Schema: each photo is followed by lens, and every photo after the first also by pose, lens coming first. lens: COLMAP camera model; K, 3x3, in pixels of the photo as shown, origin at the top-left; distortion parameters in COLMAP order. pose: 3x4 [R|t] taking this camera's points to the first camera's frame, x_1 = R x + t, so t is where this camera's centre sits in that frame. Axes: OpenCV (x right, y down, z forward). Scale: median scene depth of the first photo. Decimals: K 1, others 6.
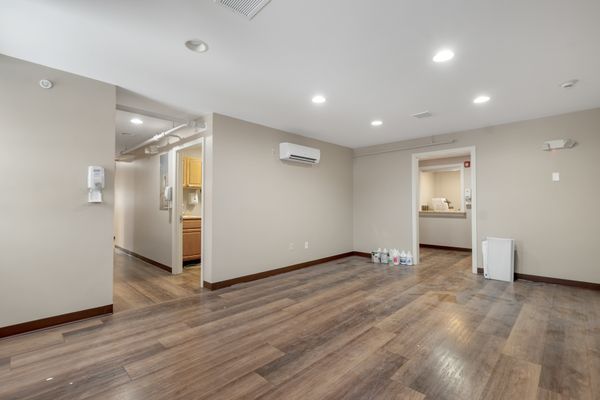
lens RADIAL K [[275.2, 0, 296.8], [0, 275.2, 201.4], [0, 0, 1]] dist [0.001382, -0.000009]
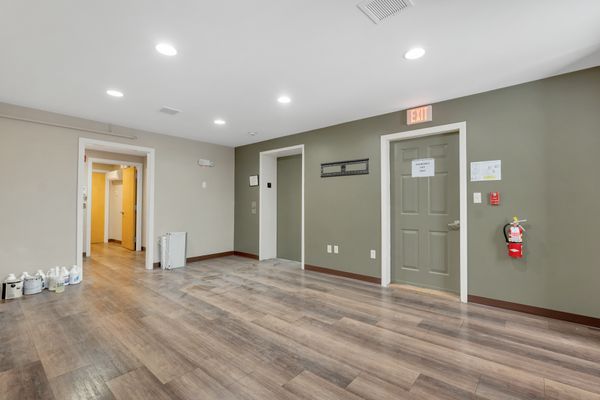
lens RADIAL K [[275.2, 0, 296.8], [0, 275.2, 201.4], [0, 0, 1]] dist [0.001382, -0.000009]
pose [[-0.062884, 0.014339, 0.997918, -0.655900], [-0.016774, 0.999740, -0.015422, 0.012979], [-0.997880, -0.017709, -0.062627, 0.761976]]
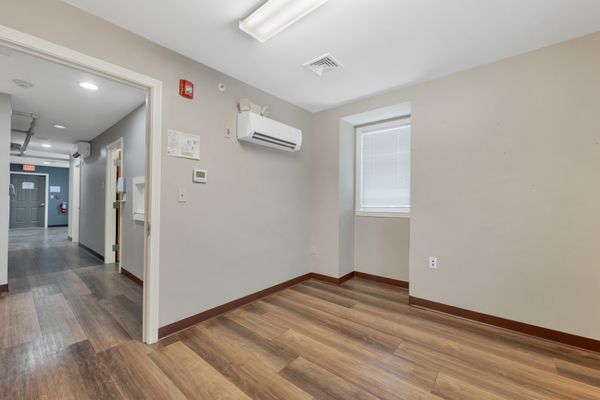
lens RADIAL K [[248.4, 0, 298.4], [0, 248.4, 199.5], [0, 0, 1]] dist [-0.000493, -0.000143]
pose [[-0.997144, -0.008793, -0.075007, -1.496738], [-0.007245, 0.999756, -0.020887, 0.029698], [0.075172, -0.020284, -0.996964, 1.924407]]
